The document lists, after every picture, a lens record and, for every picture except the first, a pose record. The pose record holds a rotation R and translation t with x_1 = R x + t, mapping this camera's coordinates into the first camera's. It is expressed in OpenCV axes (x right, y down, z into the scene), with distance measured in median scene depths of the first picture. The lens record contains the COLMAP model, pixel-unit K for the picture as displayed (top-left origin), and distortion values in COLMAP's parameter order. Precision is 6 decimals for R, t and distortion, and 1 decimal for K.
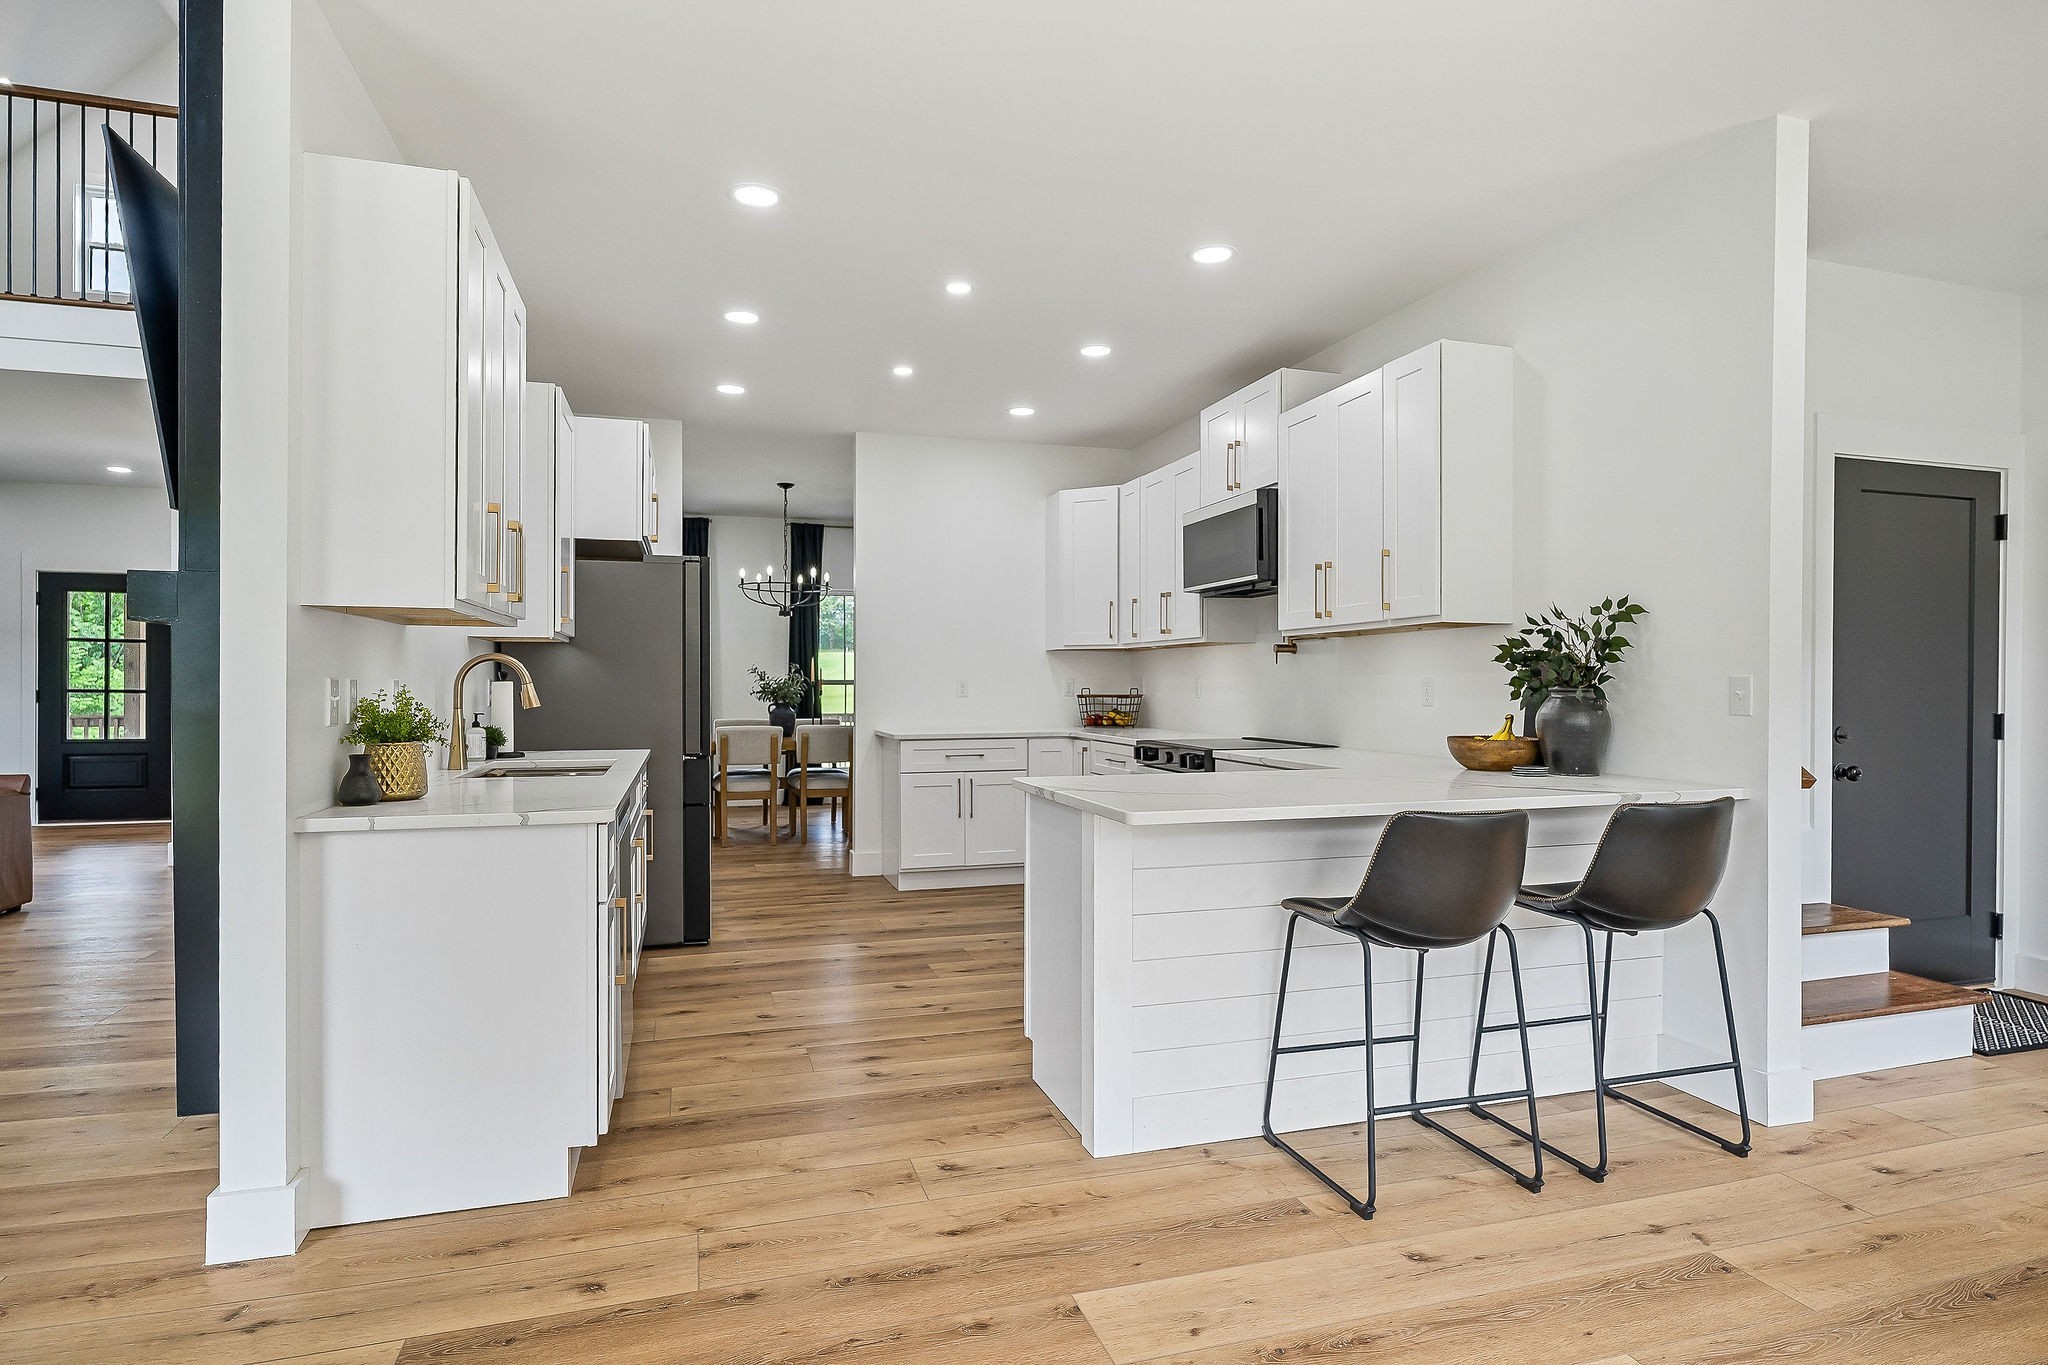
lens RADIAL K [[1056.7, 0, 1024.0], [0, 1056.7, 682.5], [0, 0, 1]] dist [-0.001780, -0.000087]
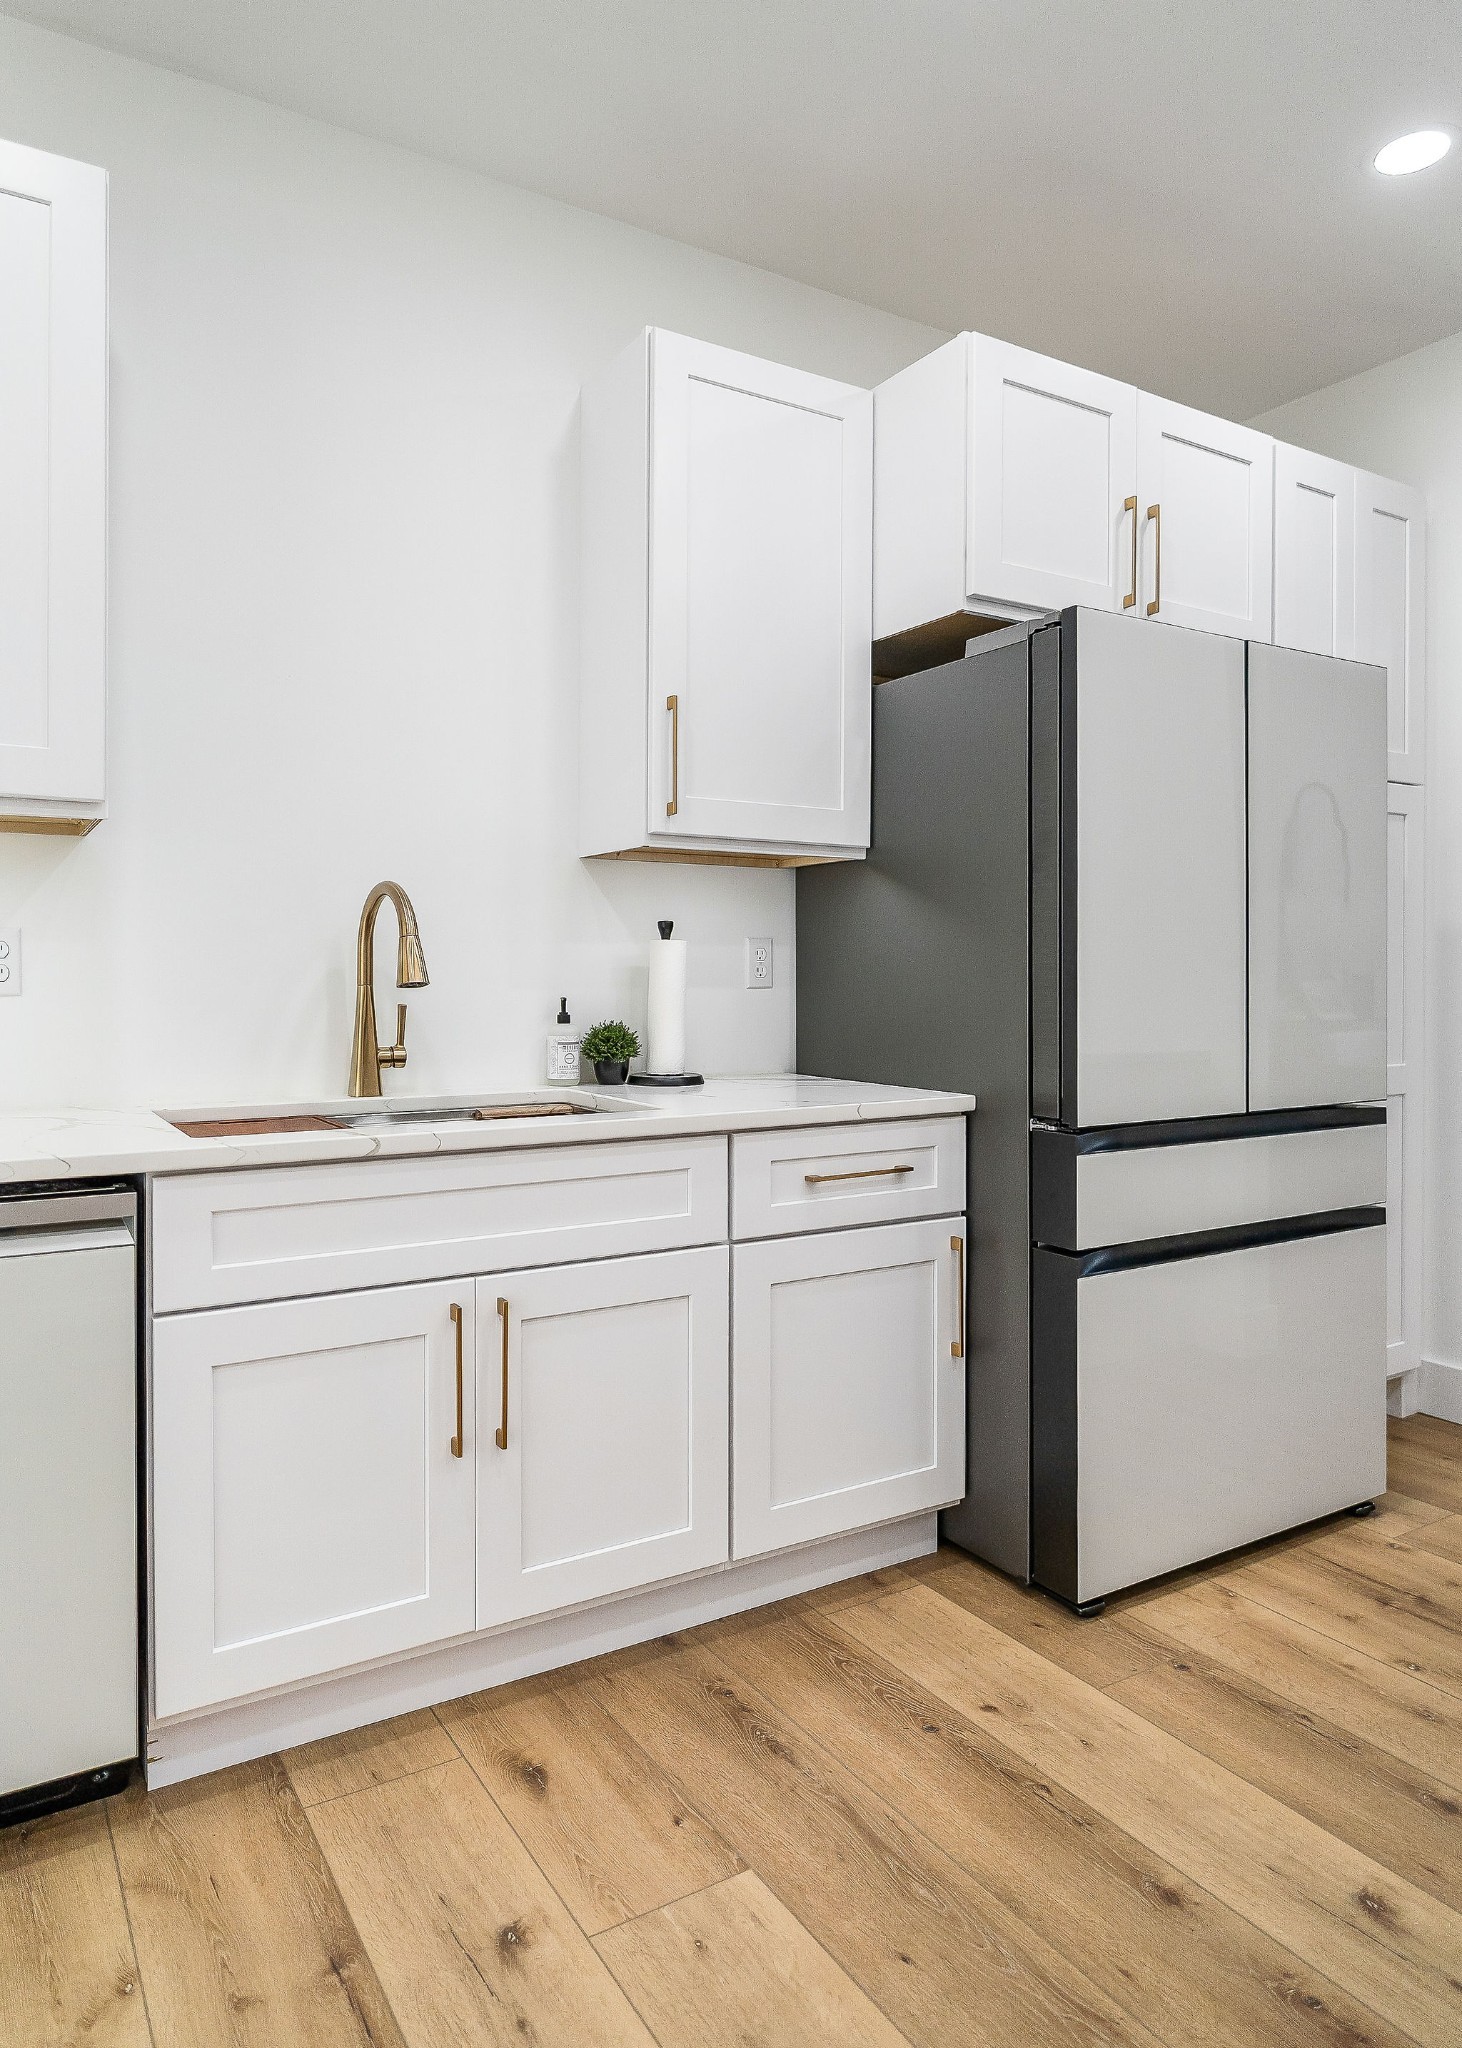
lens RADIAL K [[1291.6, 0, 730.9], [0, 1291.6, 988.8], [0, 0, 1]] dist [0.001998, 0.001423]
pose [[0.249838, 0.007830, -0.968256, 0.141618], [-0.002014, 0.999969, 0.007566, 0.018730], [0.968286, 0.000060, 0.249846, 0.884722]]
